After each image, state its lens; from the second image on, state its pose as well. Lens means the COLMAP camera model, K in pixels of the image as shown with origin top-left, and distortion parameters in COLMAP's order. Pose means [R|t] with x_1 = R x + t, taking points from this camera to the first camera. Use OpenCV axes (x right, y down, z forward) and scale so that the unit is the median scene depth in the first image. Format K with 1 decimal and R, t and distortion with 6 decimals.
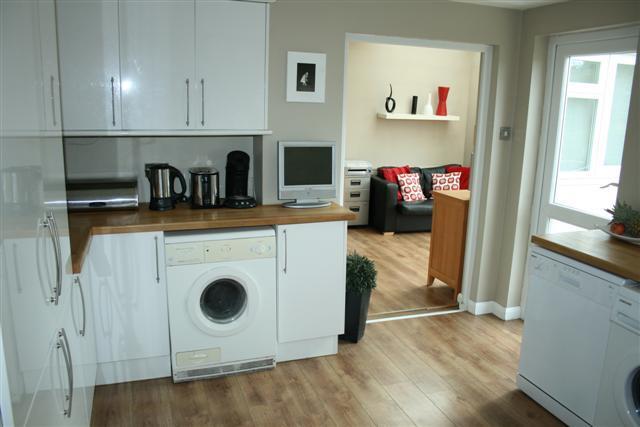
lens RADIAL K [[530.7, 0, 318.4], [0, 530.7, 214.7], [0, 0, 1]] dist [-0.102334, 0.000342]
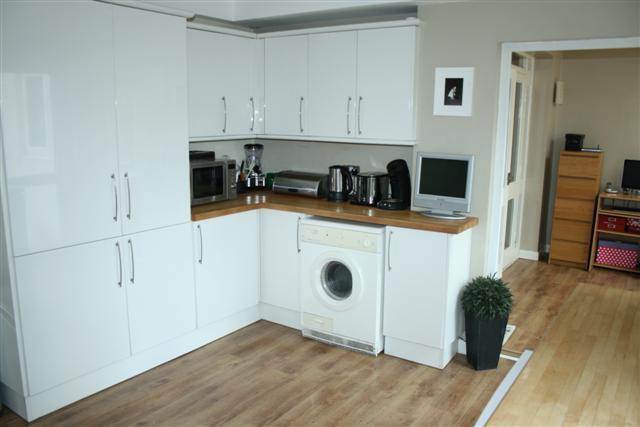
lens RADIAL K [[530.7, 0, 318.5], [0, 530.7, 214.0], [0, 0, 1]] dist [-0.102334, 0.000342]
pose [[0.598382, 0.131862, -0.790285, 0.672702], [-0.168577, 0.985005, 0.036710, -0.020020], [0.783275, 0.111258, 0.611638, 0.203219]]
